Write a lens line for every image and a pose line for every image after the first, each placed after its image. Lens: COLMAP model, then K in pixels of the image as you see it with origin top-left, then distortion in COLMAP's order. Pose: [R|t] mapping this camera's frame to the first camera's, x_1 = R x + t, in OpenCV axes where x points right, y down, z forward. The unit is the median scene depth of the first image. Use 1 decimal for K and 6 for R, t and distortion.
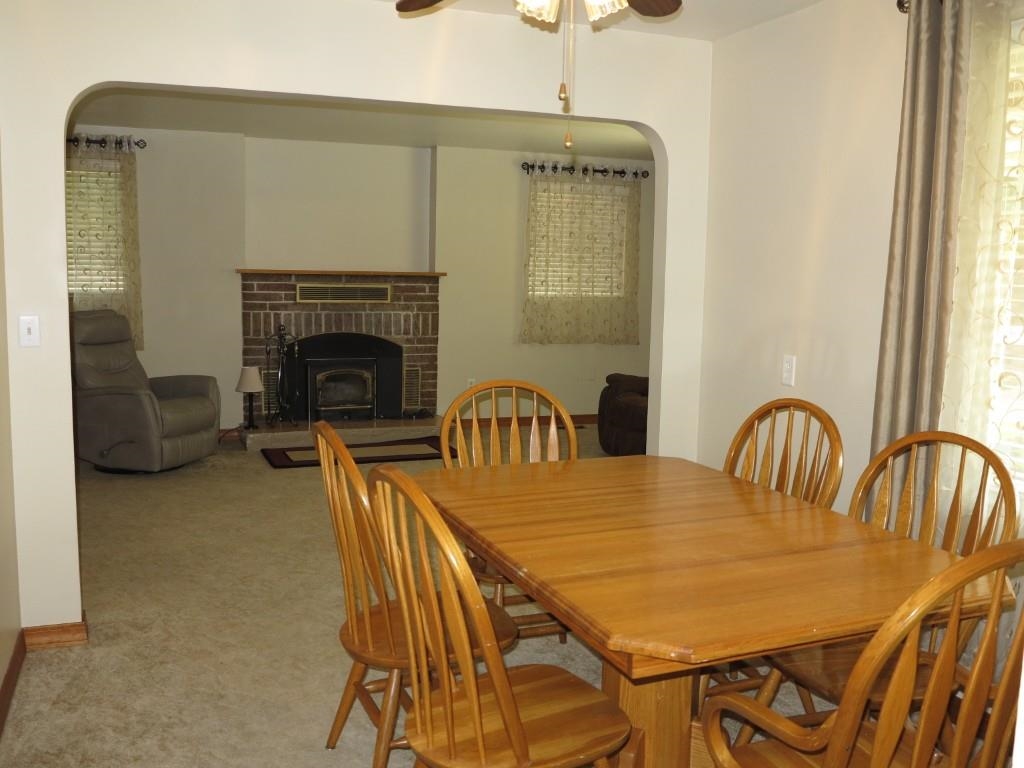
lens RADIAL K [[948.0, 0, 502.7], [0, 948.0, 382.9], [0, 0, 1]] dist [-0.052605, 0.000000]
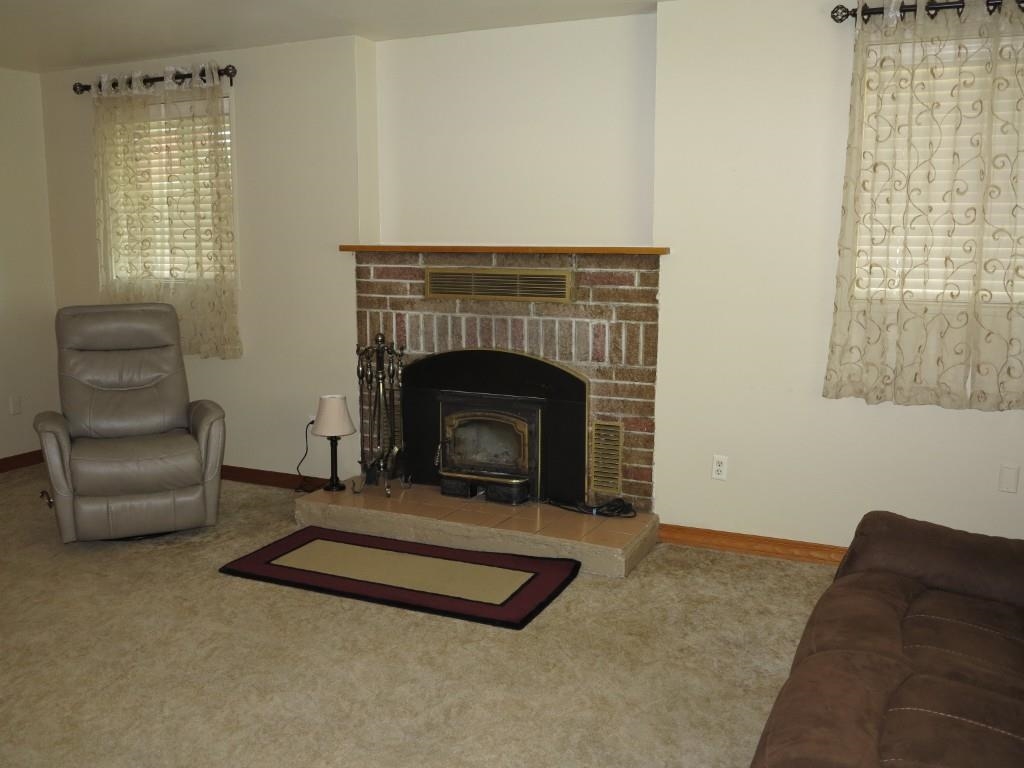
lens RADIAL K [[948.0, 0, 511.9], [0, 948.0, 383.4], [0, 0, 1]] dist [-0.052605, 0.000000]
pose [[0.690541, 0.093203, -0.717263, 0.268855], [-0.073951, 0.995564, 0.058171, -0.068342], [0.719503, 0.012872, 0.694371, 0.599221]]
